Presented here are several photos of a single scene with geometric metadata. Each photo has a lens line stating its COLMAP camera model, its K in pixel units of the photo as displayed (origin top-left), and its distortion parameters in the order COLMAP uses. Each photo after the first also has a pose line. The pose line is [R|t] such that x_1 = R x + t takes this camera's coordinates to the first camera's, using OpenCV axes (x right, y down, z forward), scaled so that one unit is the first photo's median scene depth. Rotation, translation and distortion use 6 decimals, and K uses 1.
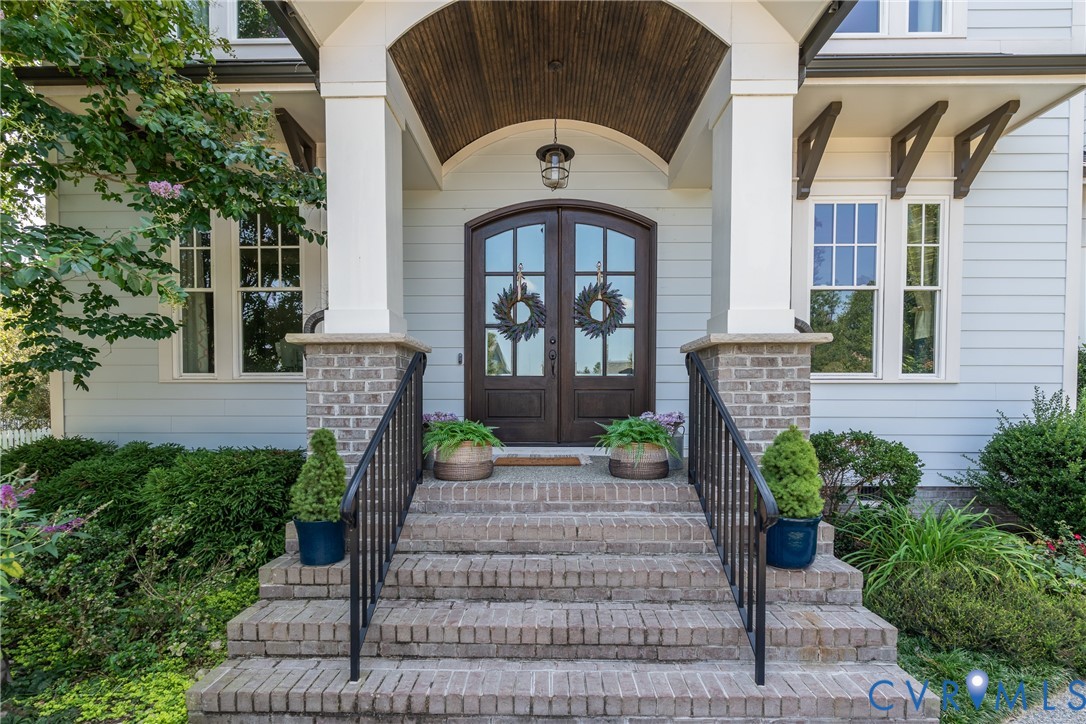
lens RADIAL K [[489.3, 0, 545.2], [0, 489.3, 406.8], [0, 0, 1]] dist [0.001681, 0.000297]
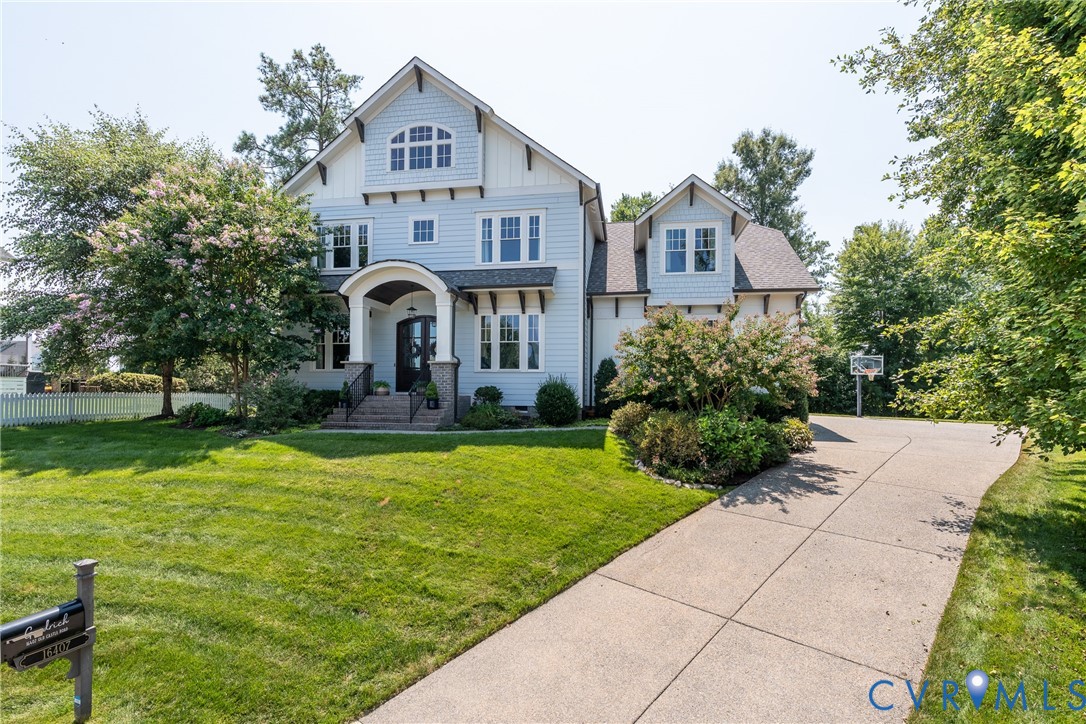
lens RADIAL K [[489.3, 0, 542.2], [0, 489.3, 370.6], [0, 0, 1]] dist [0.001681, 0.000297]
pose [[0.986949, -0.001241, -0.161026, 1.351867], [-0.007563, 0.998510, -0.054047, 0.111365], [0.160853, 0.054559, 0.985469, -2.090924]]
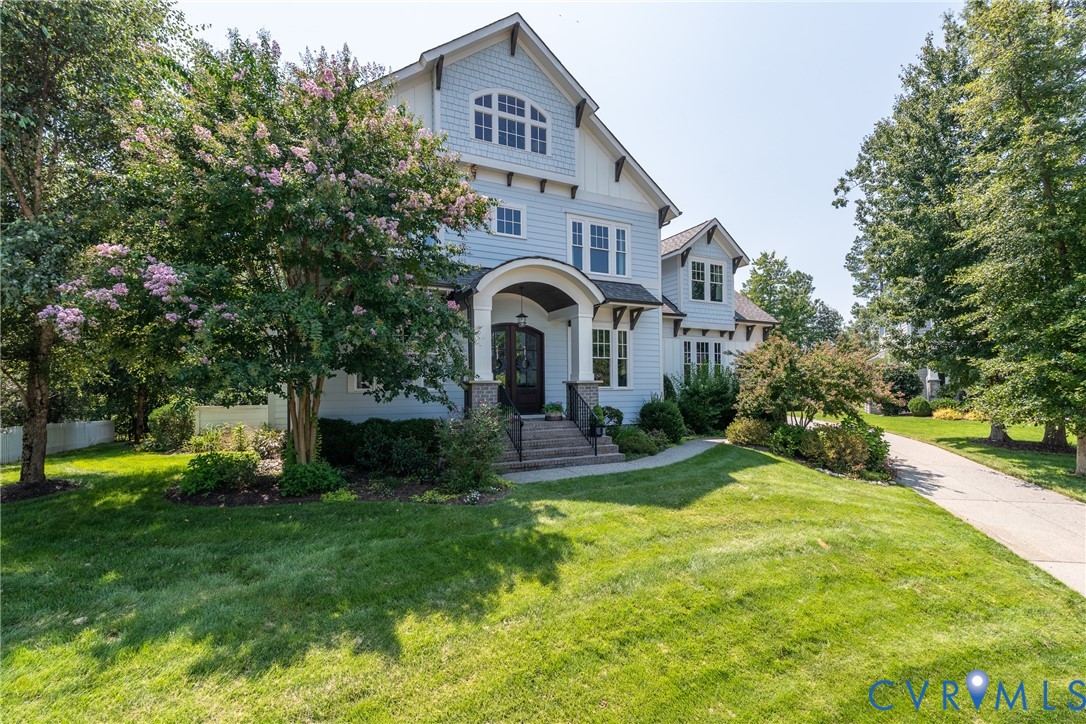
lens RADIAL K [[489.3, 0, 545.2], [0, 489.3, 363.2], [0, 0, 1]] dist [0.001681, 0.000297]
pose [[0.885884, 0.013287, 0.463717, -1.082073], [0.017319, 0.997946, -0.061681, -0.035147], [-0.463584, 0.062673, 0.883834, -1.483561]]
